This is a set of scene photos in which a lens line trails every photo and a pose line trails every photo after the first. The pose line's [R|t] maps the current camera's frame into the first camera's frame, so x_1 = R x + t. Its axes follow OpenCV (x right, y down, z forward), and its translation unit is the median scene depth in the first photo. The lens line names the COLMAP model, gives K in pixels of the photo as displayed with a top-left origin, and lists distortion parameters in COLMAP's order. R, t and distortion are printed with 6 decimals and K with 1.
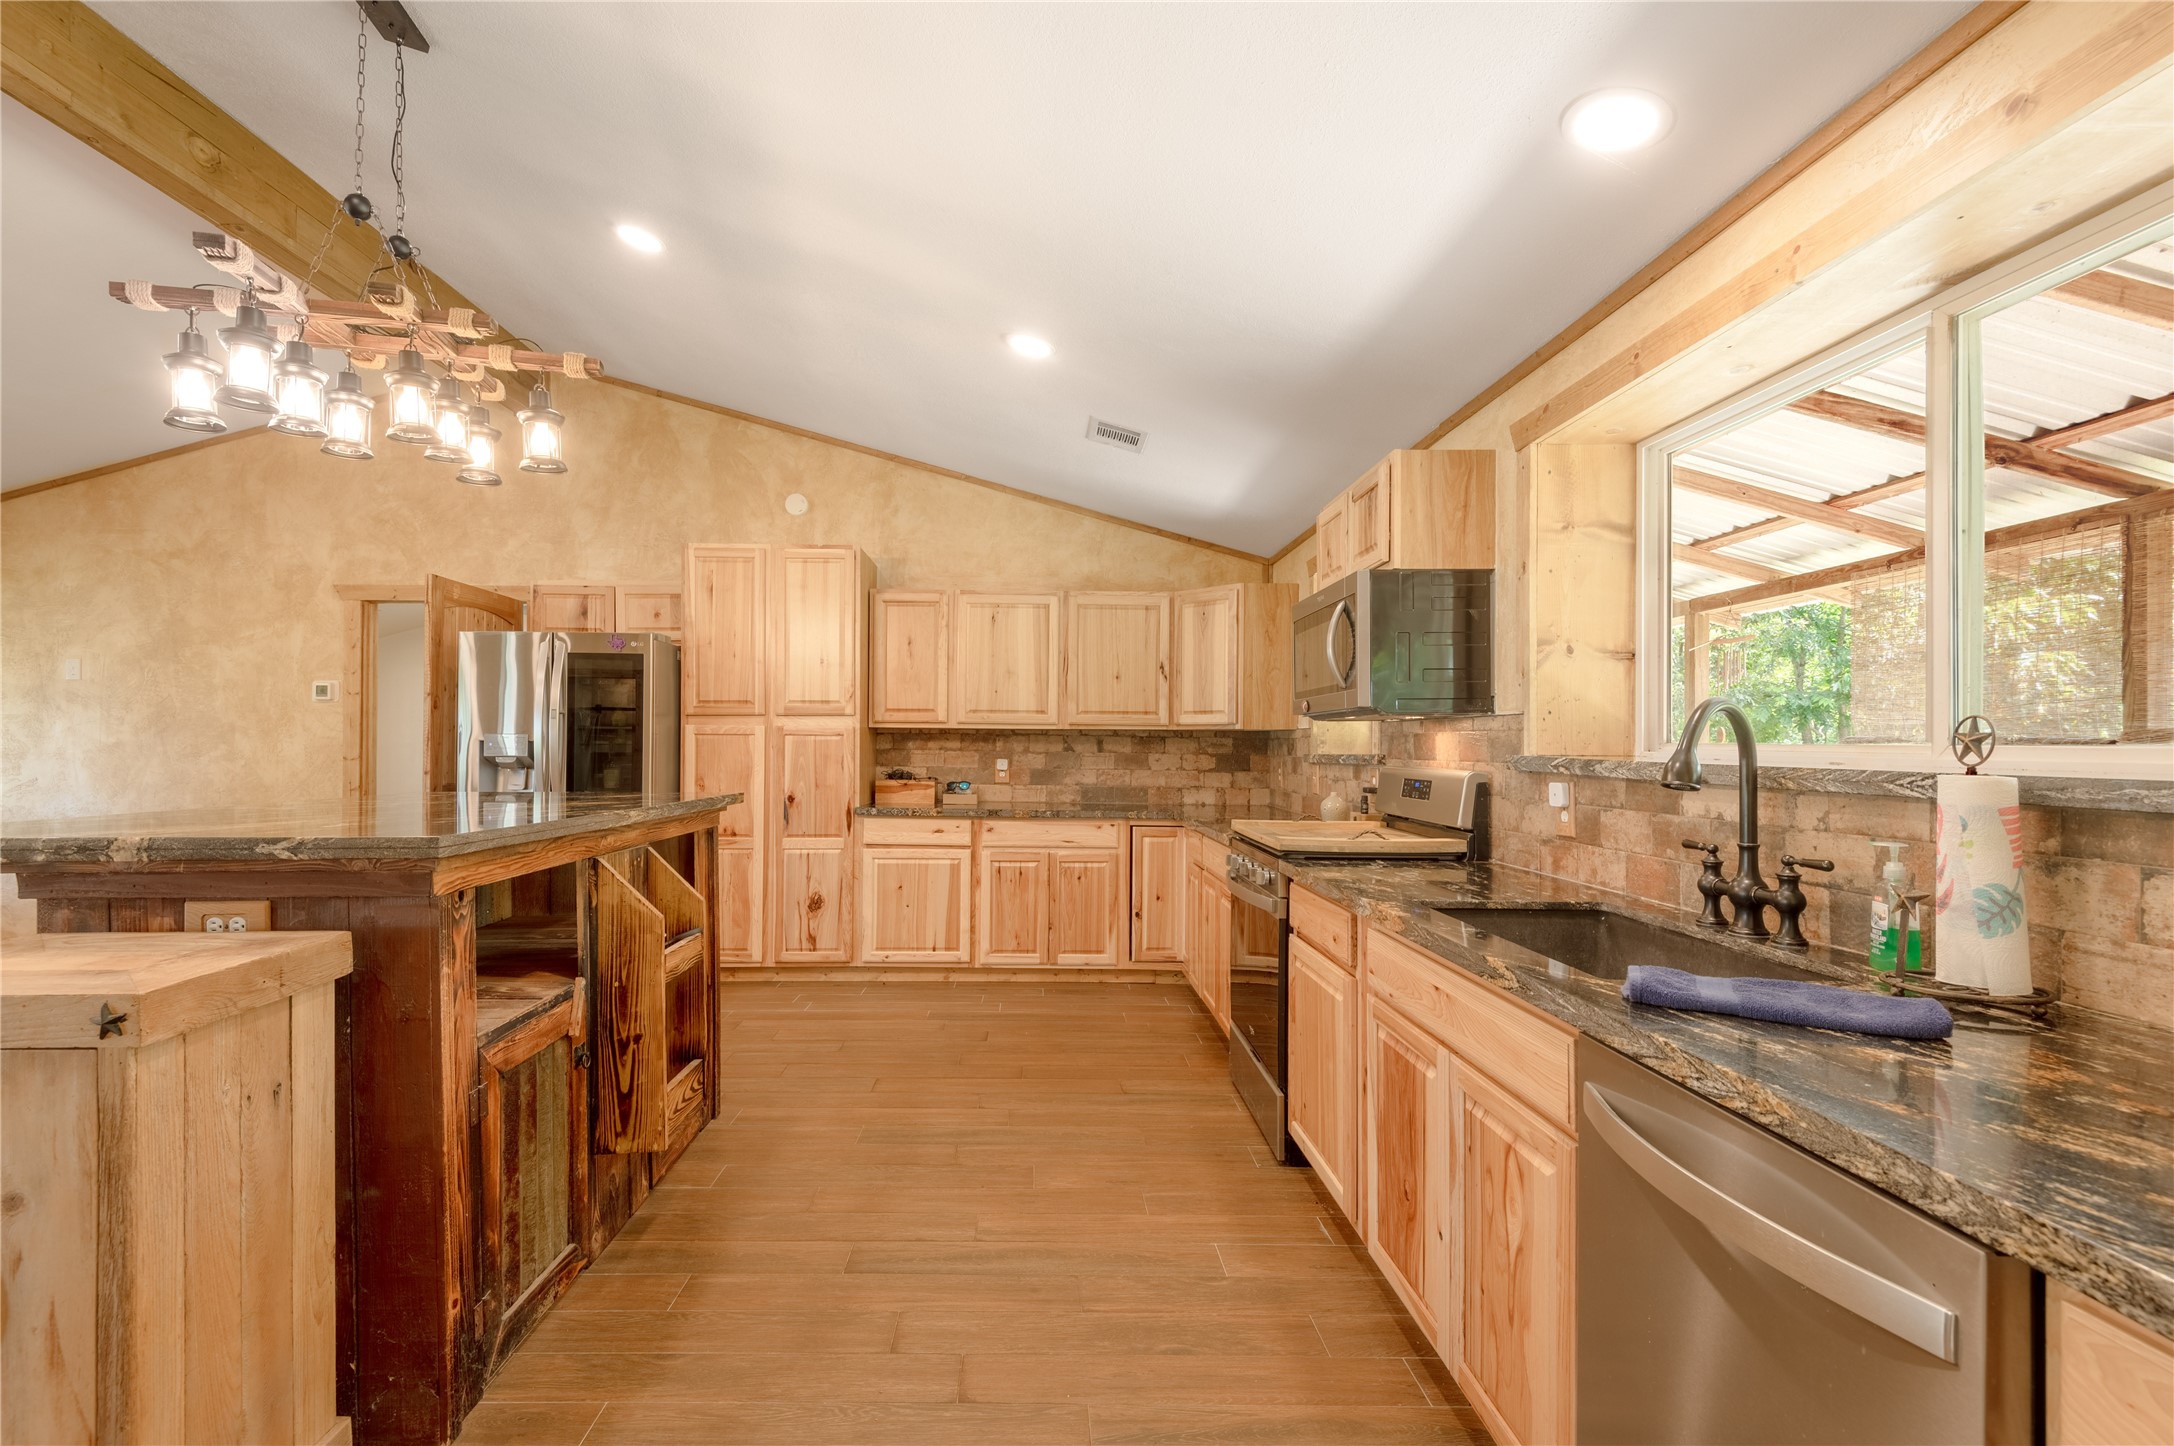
lens RADIAL K [[995.0, 0, 1048.6], [0, 995.0, 745.3], [0, 0, 1]] dist [0.022519, -0.020128]
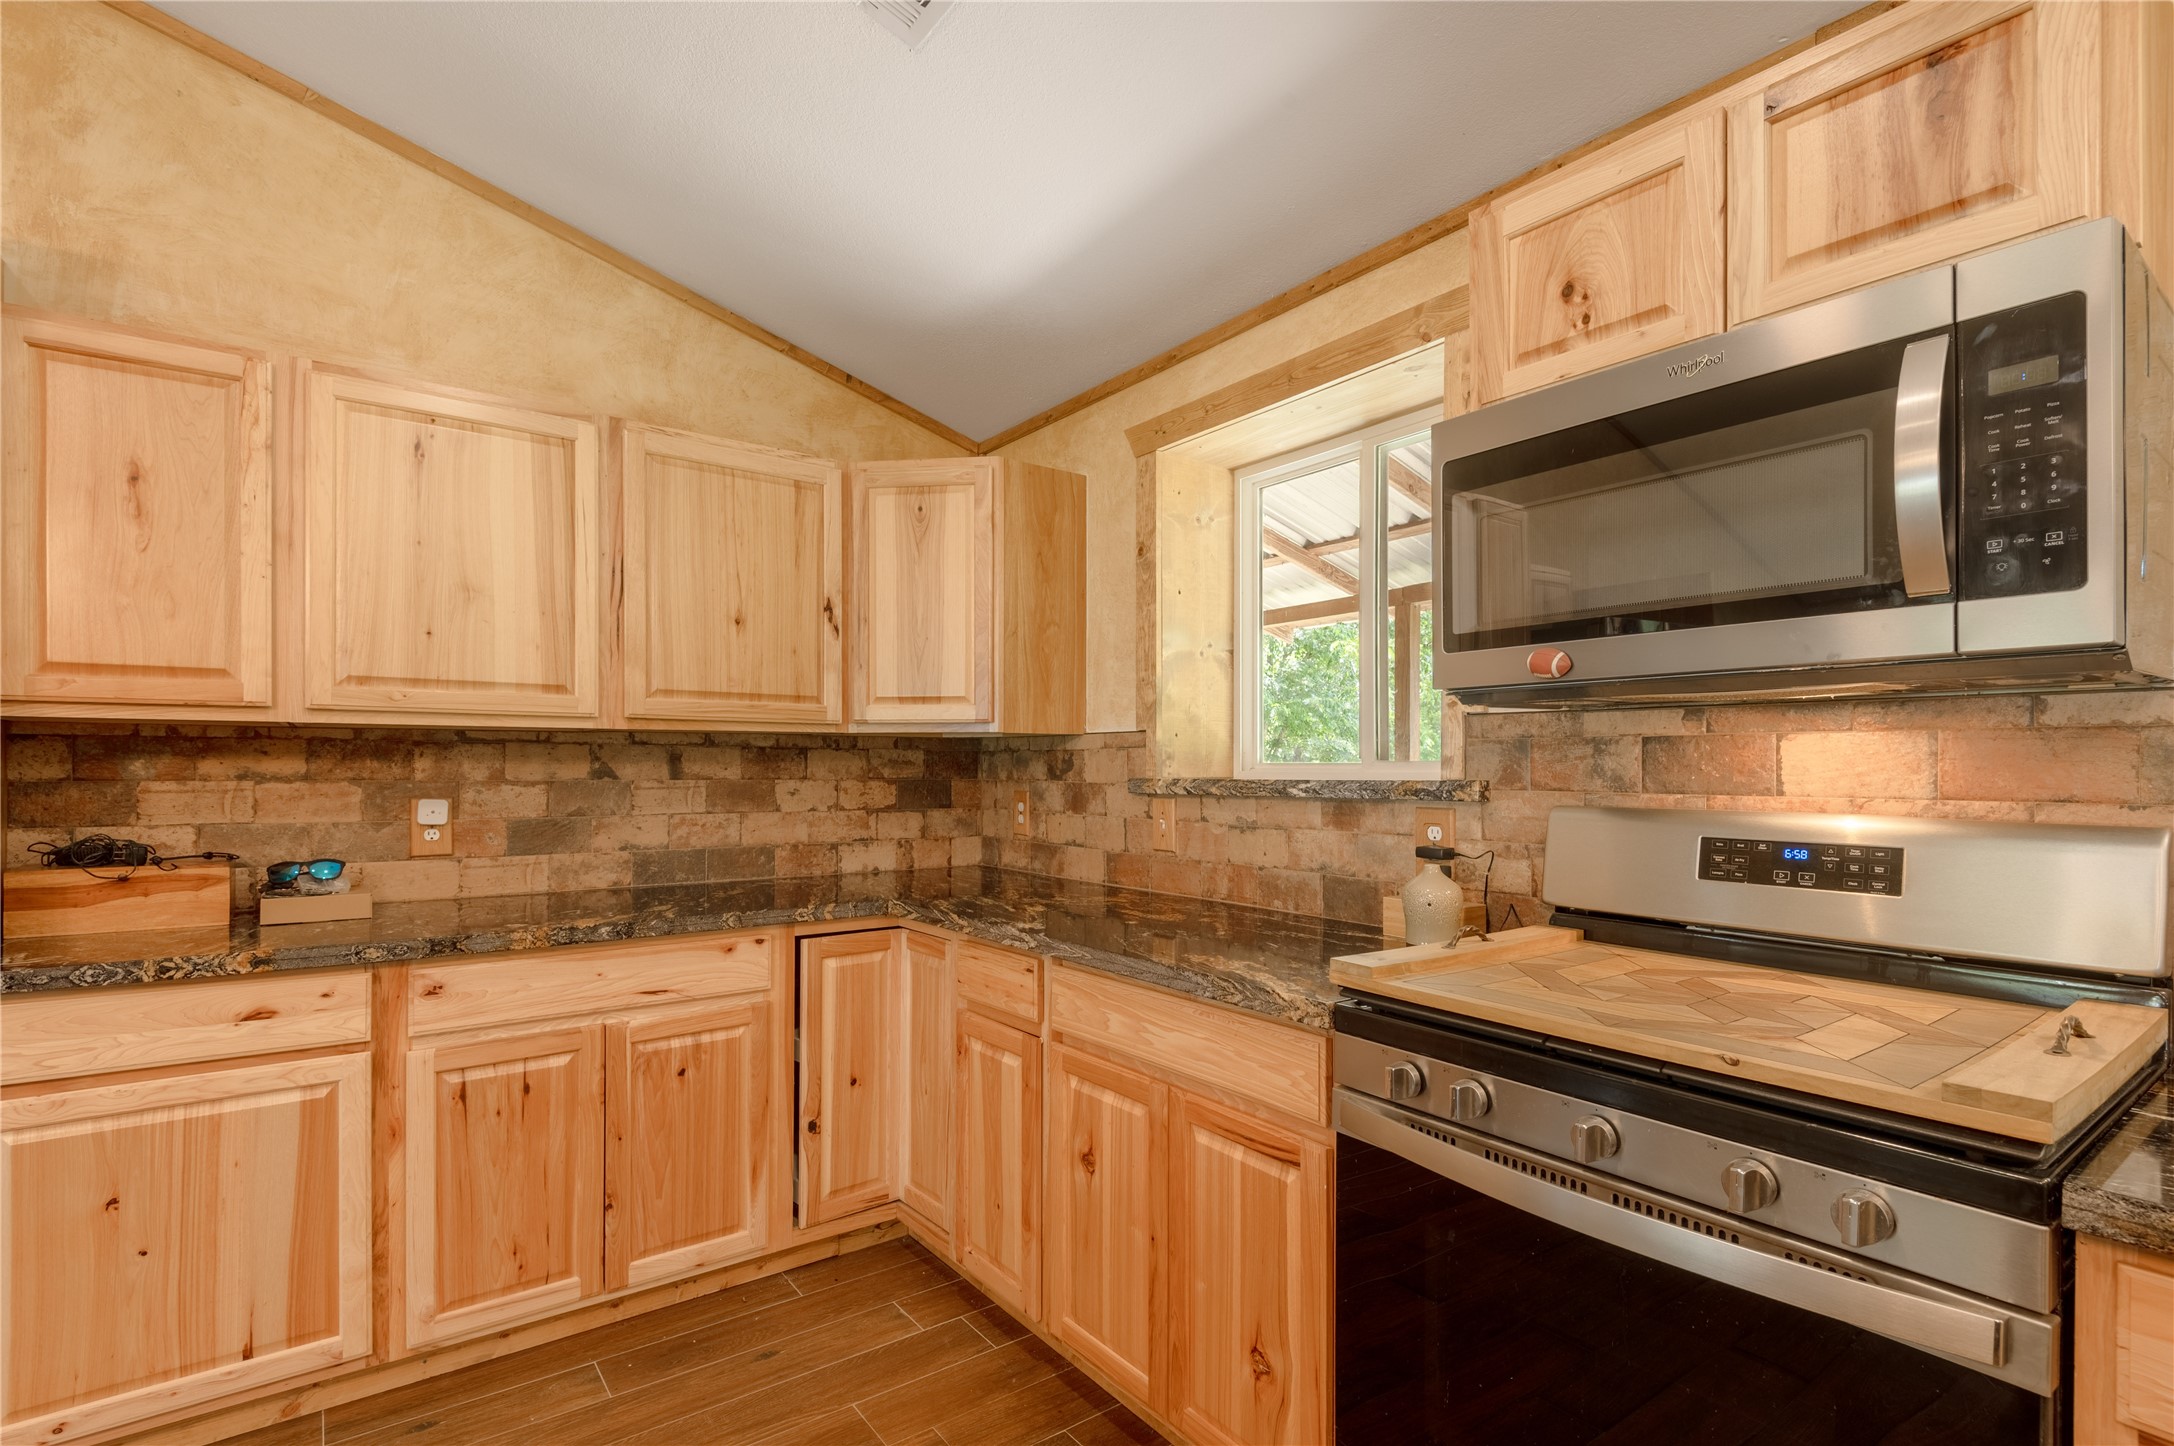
lens RADIAL K [[1015.2, 0, 1110.6], [0, 1015.2, 767.6], [0, 0, 1]] dist [0.018752, -0.018499]
pose [[0.799721, -0.008902, 0.600306, -0.078303], [0.004864, 0.999953, 0.008348, -0.001687], [-0.600352, -0.003756, 0.799727, 0.494608]]
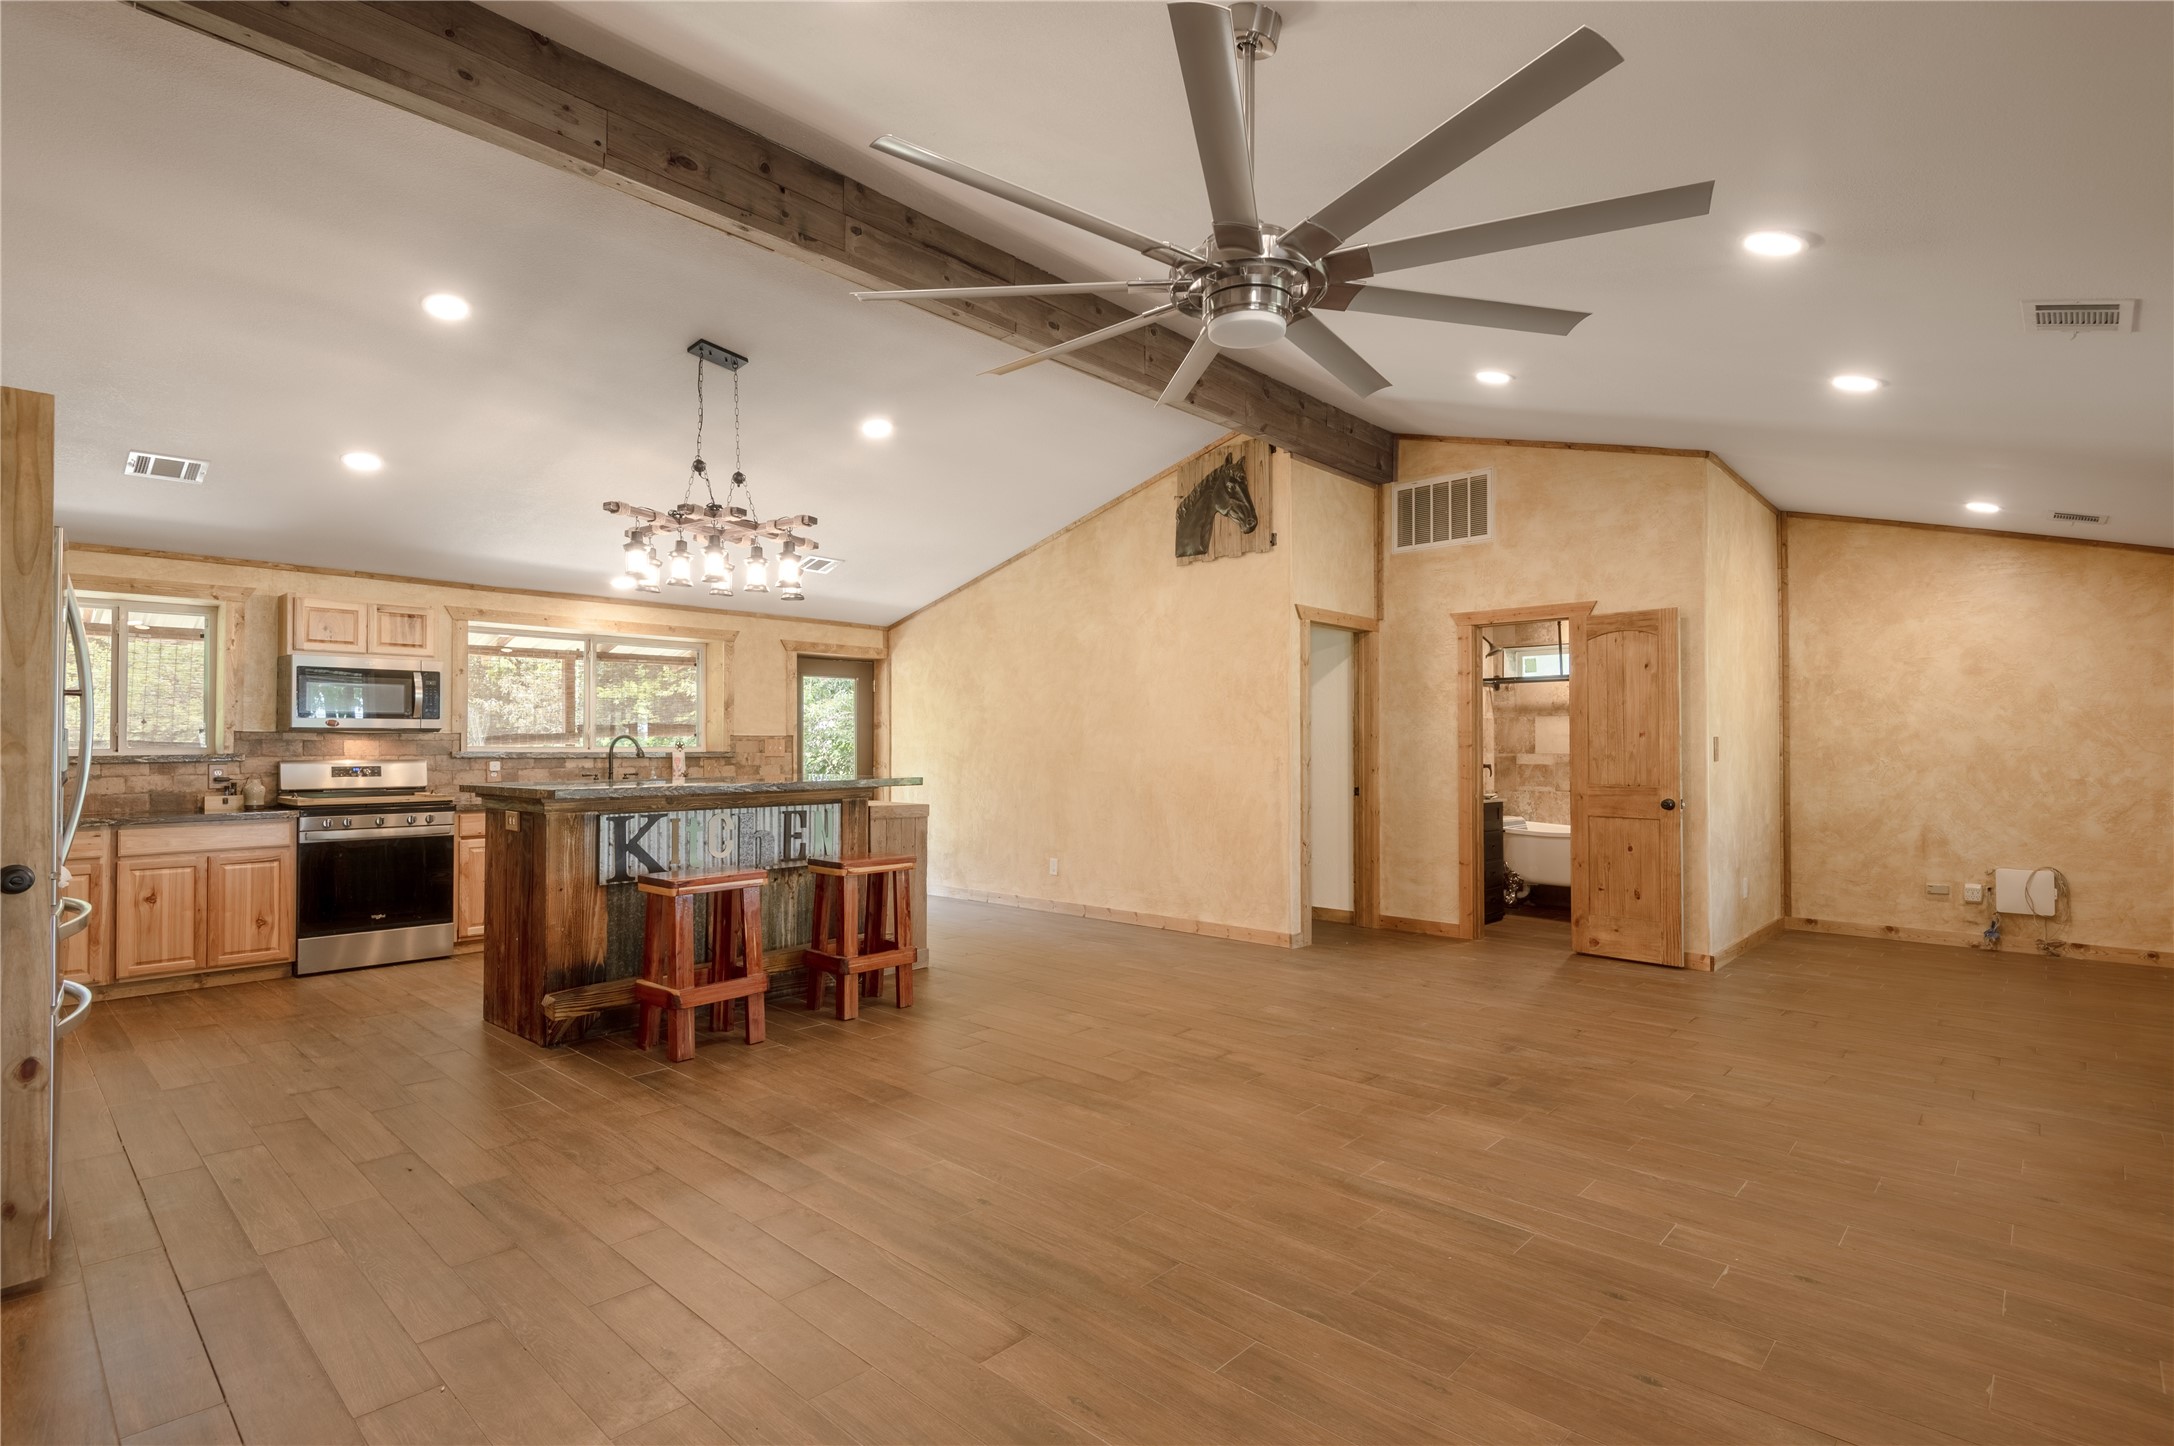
lens RADIAL K [[1053.9, 0, 1074.4], [0, 1053.9, 737.6], [0, 0, 1]] dist [0.004044, 0.000025]
pose [[-0.712283, 0.005030, 0.701875, -1.140929], [0.001515, 0.999983, -0.005628, -0.003323], [-0.701891, -0.002945, -0.712278, 0.870685]]
